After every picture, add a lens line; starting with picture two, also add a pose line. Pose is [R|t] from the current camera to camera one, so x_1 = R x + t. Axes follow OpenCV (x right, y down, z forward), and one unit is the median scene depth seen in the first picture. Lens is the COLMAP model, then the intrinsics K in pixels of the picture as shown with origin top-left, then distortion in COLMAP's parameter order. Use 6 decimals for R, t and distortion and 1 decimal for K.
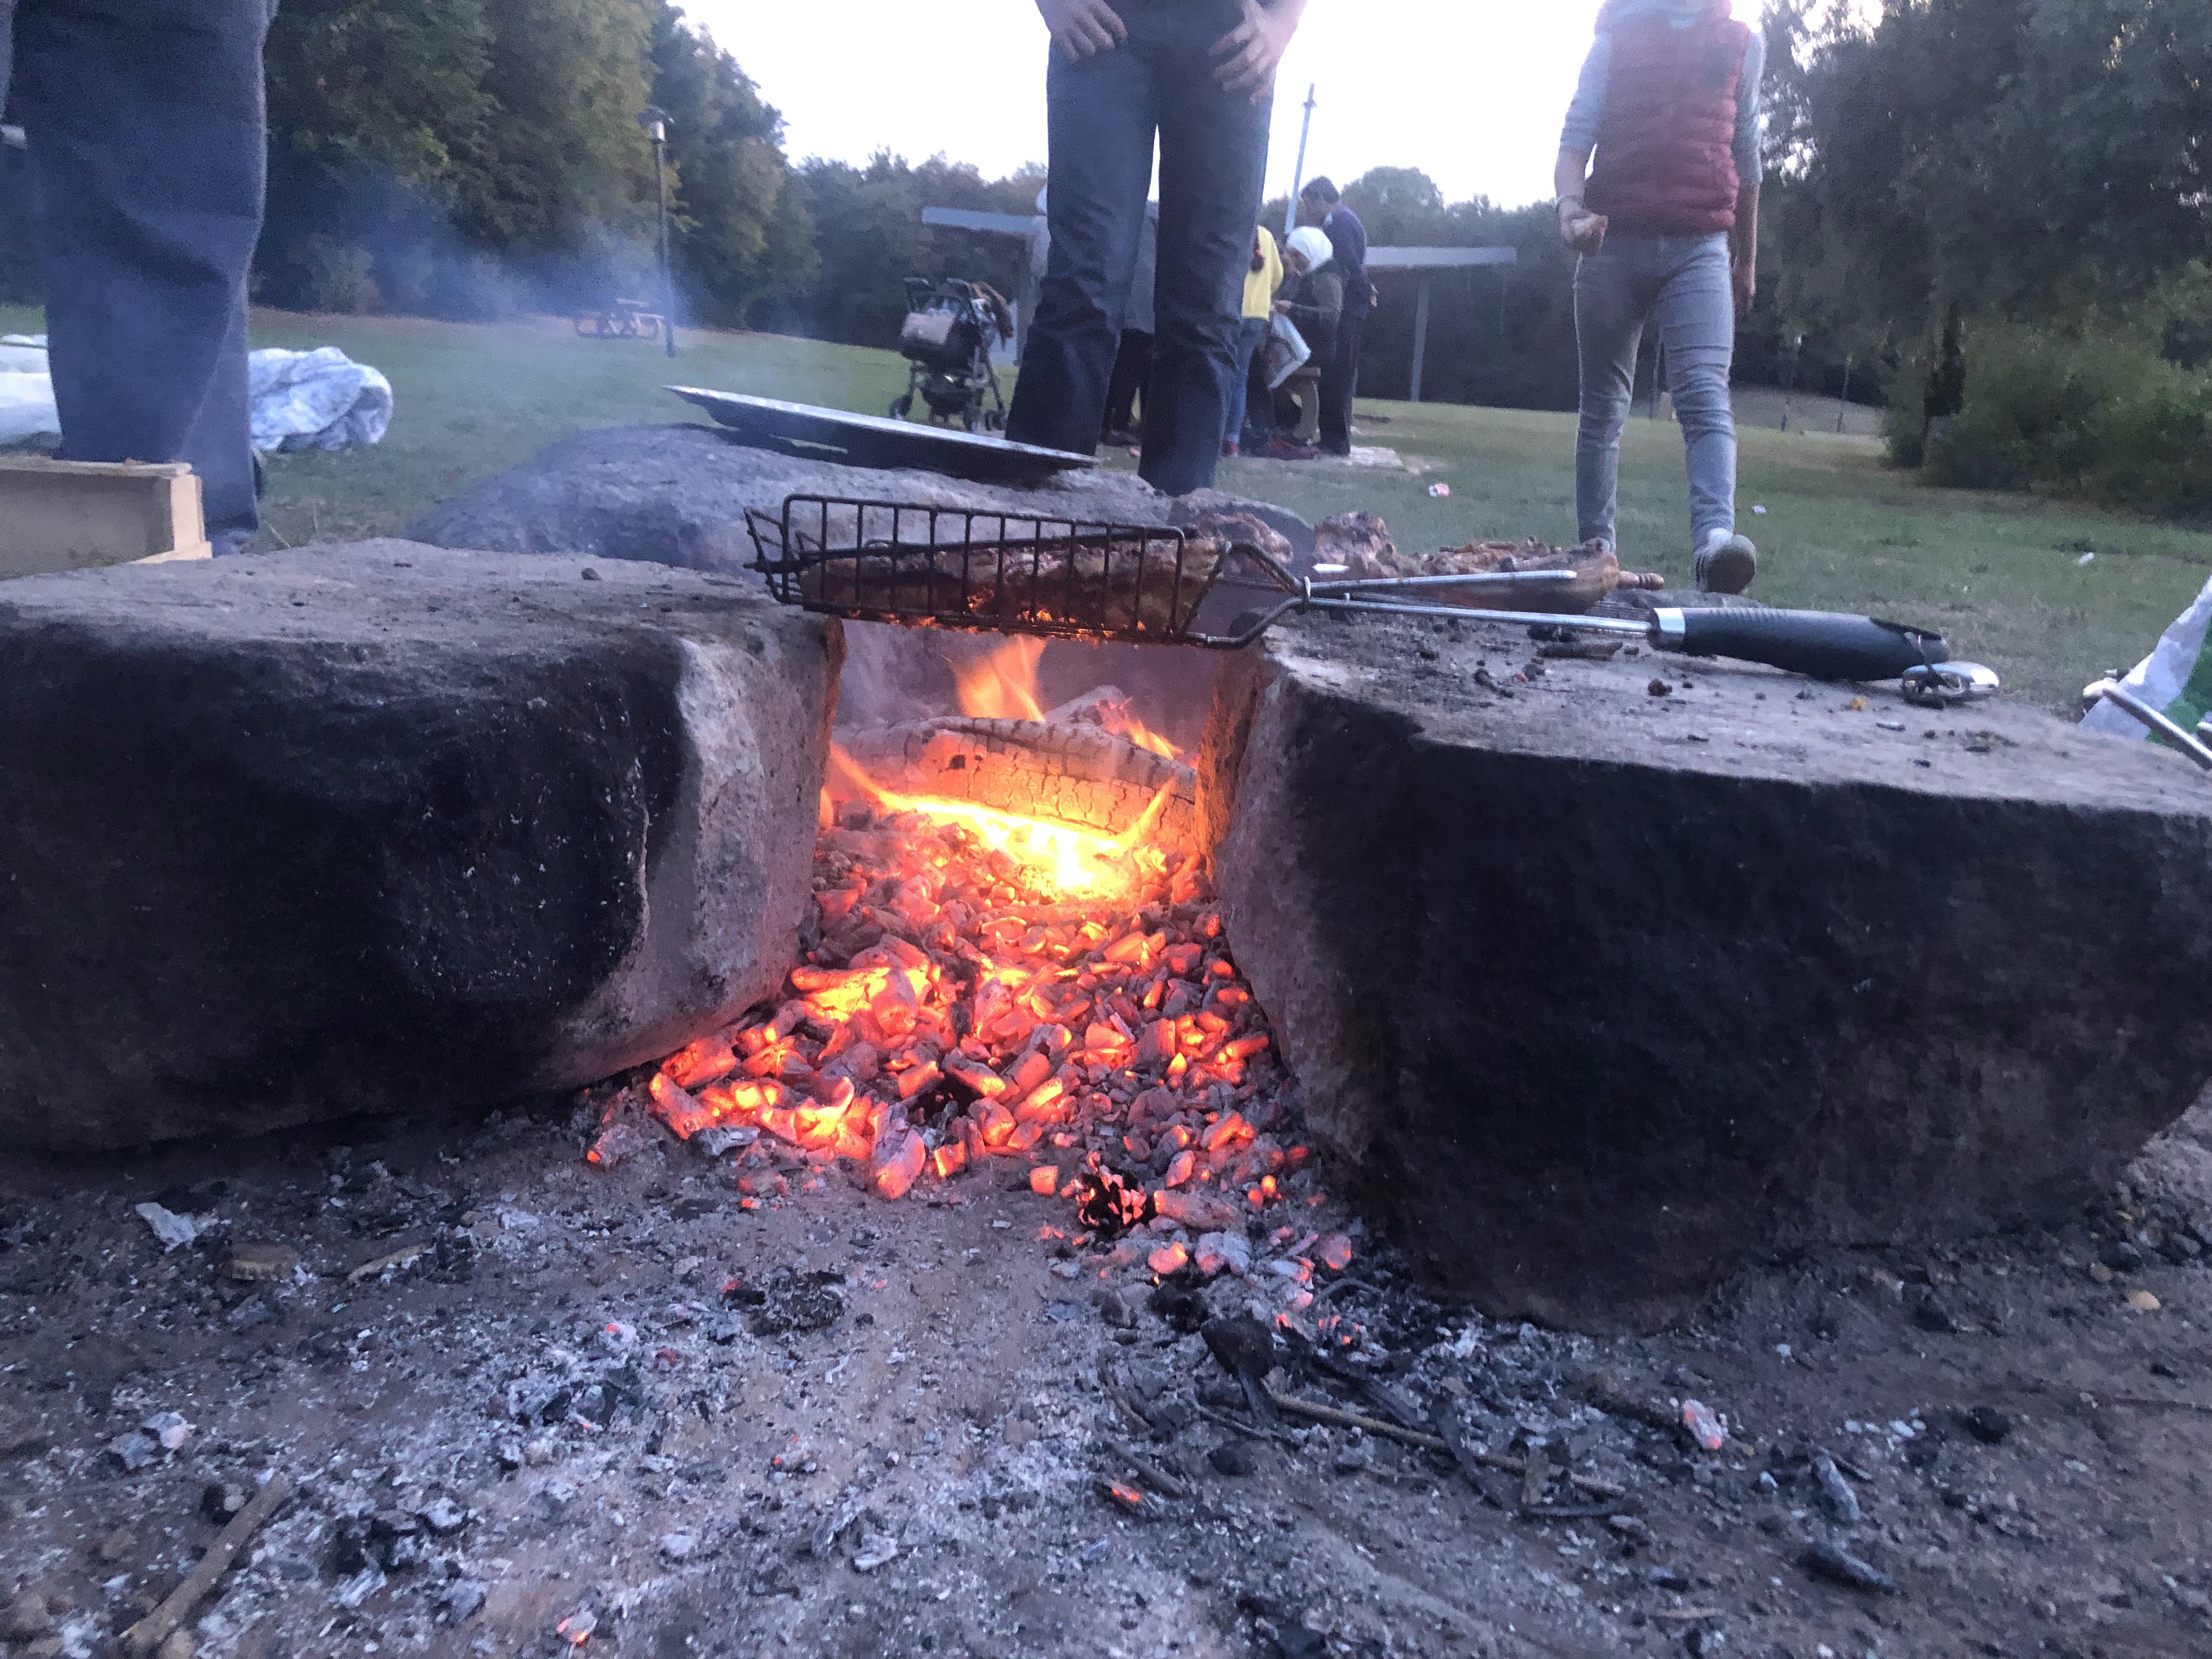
lens RADIAL K [[1742.6, 0, 1125.4], [0, 1742.6, 819.4], [0, 0, 1]] dist [0.015477, 0.000206]
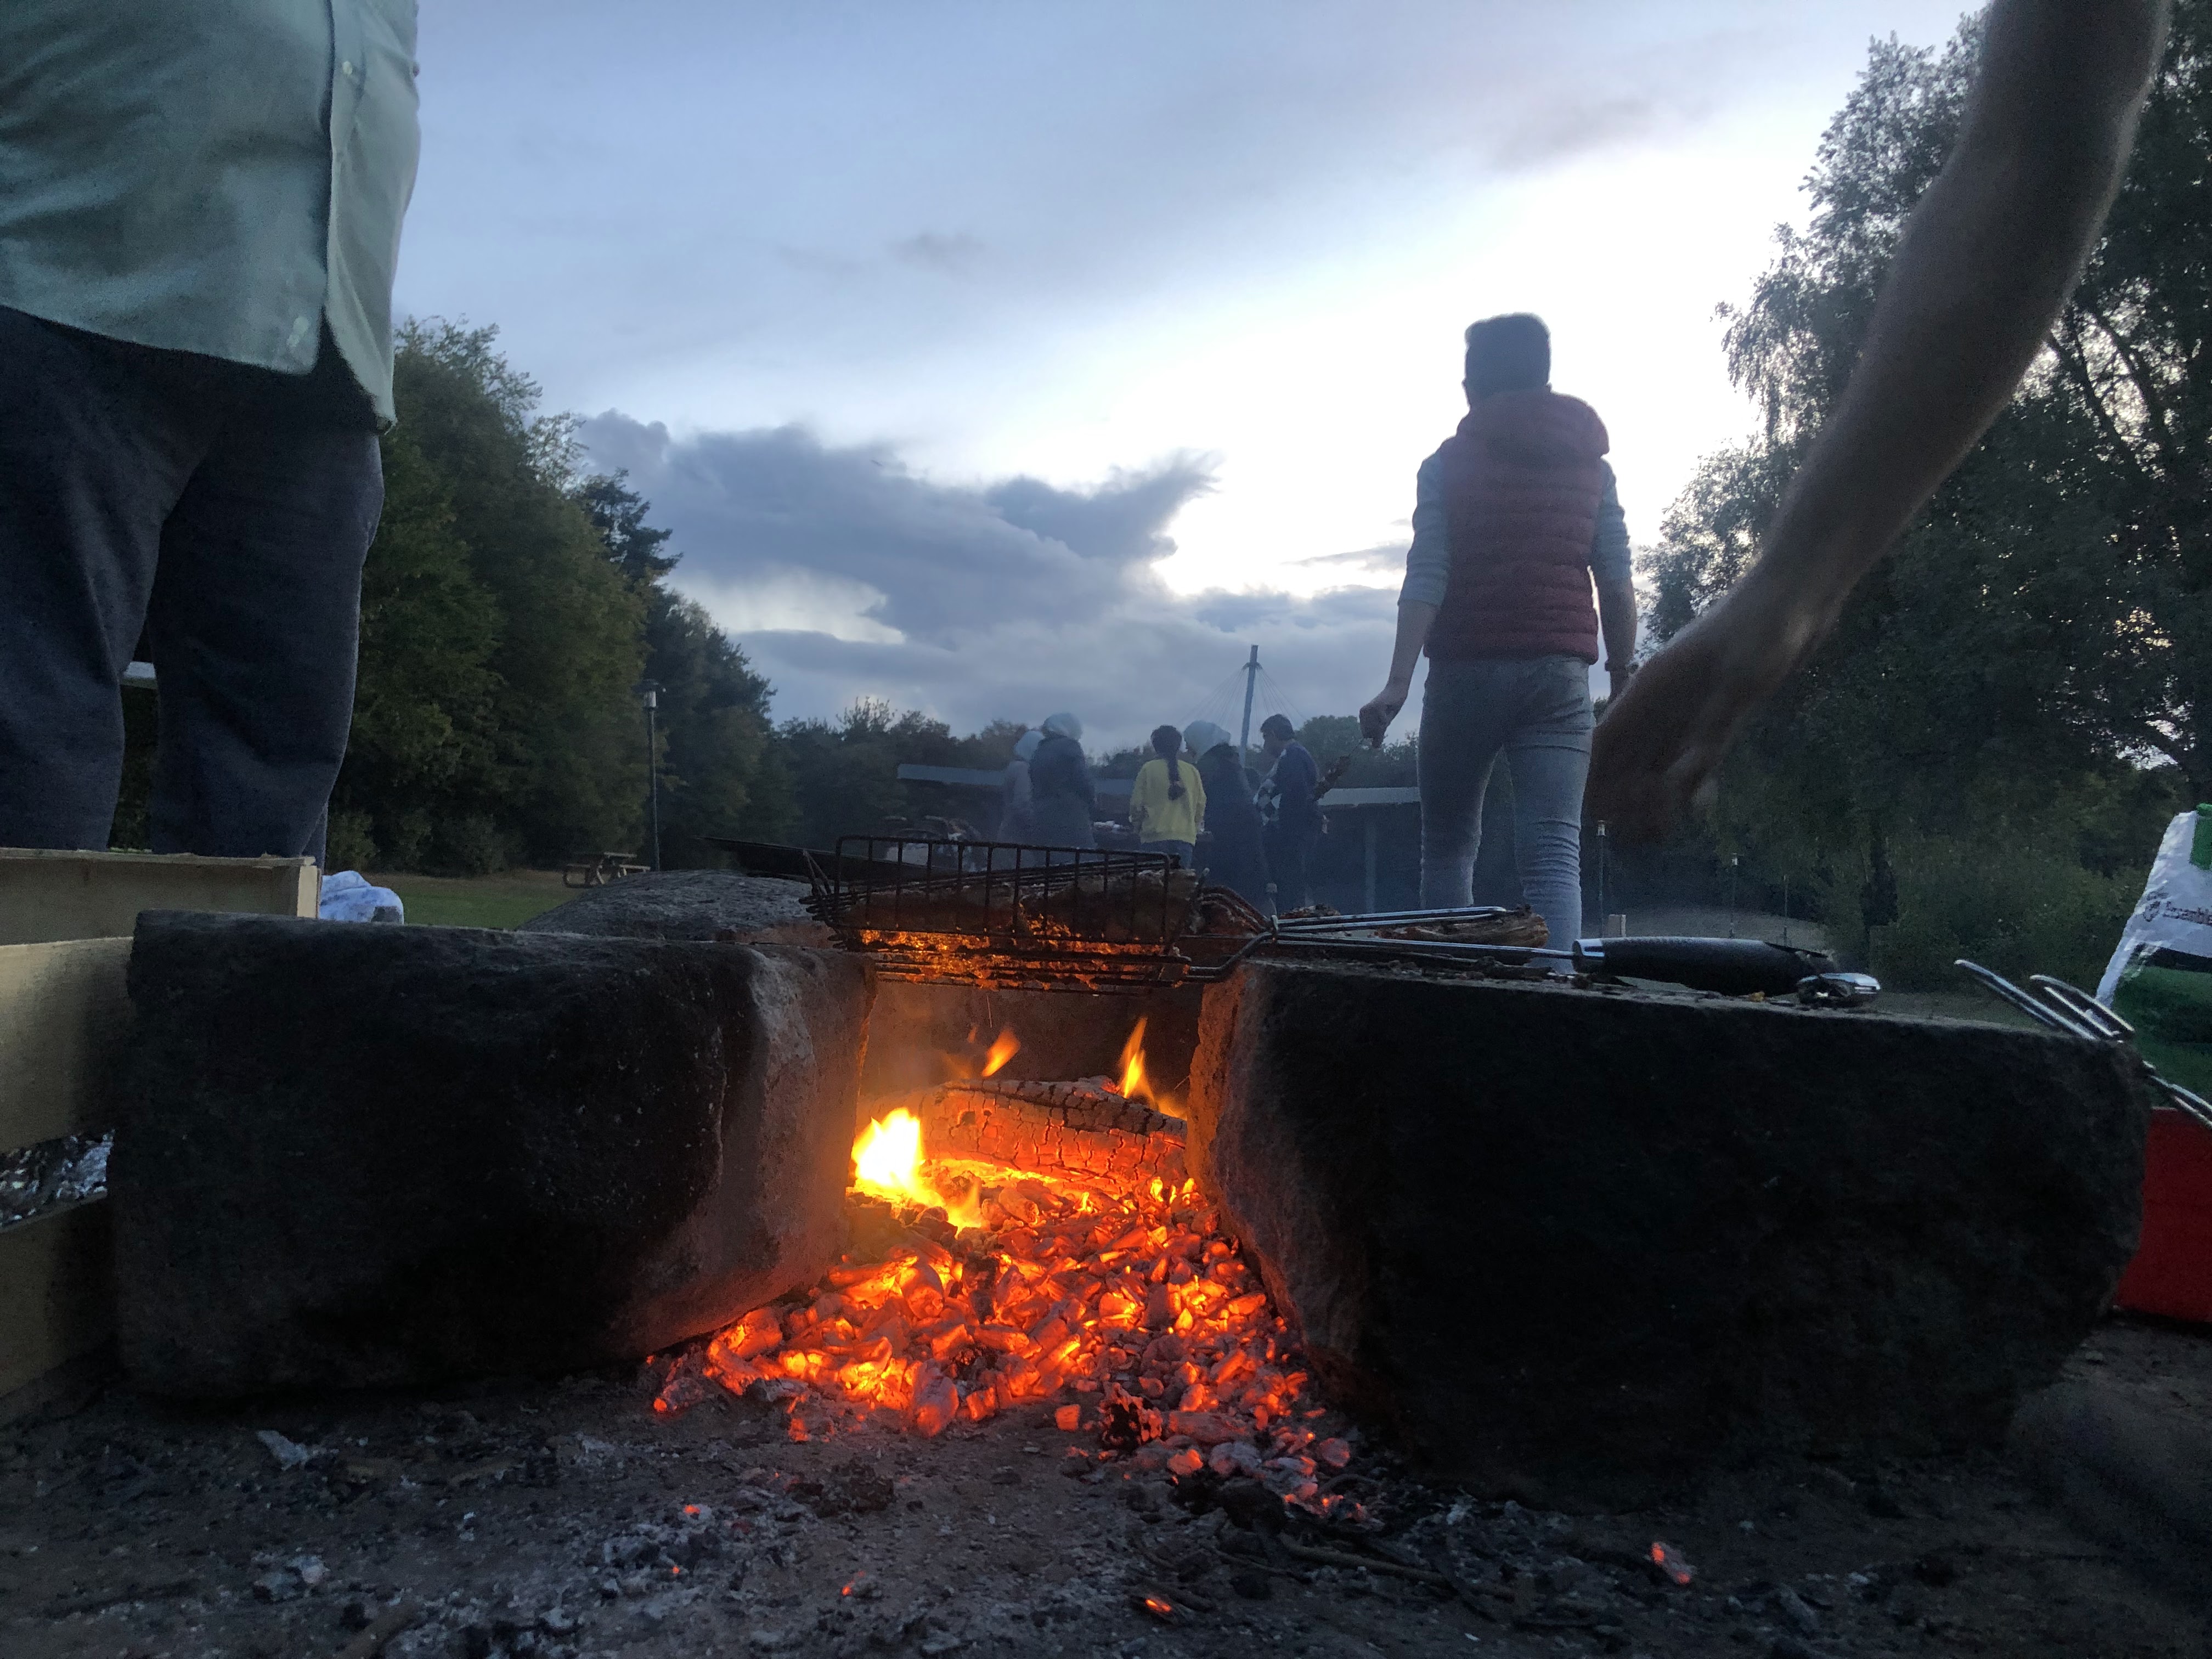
lens RADIAL K [[1728.9, 0, 1116.5], [0, 1728.9, 844.1], [0, 0, 1]] dist [-0.000107, 0.033183]
pose [[0.999505, -0.028062, 0.014215, -0.025563], [0.030913, 0.959892, -0.278659, 0.198382], [-0.005825, 0.278961, 0.960285, -0.178081]]
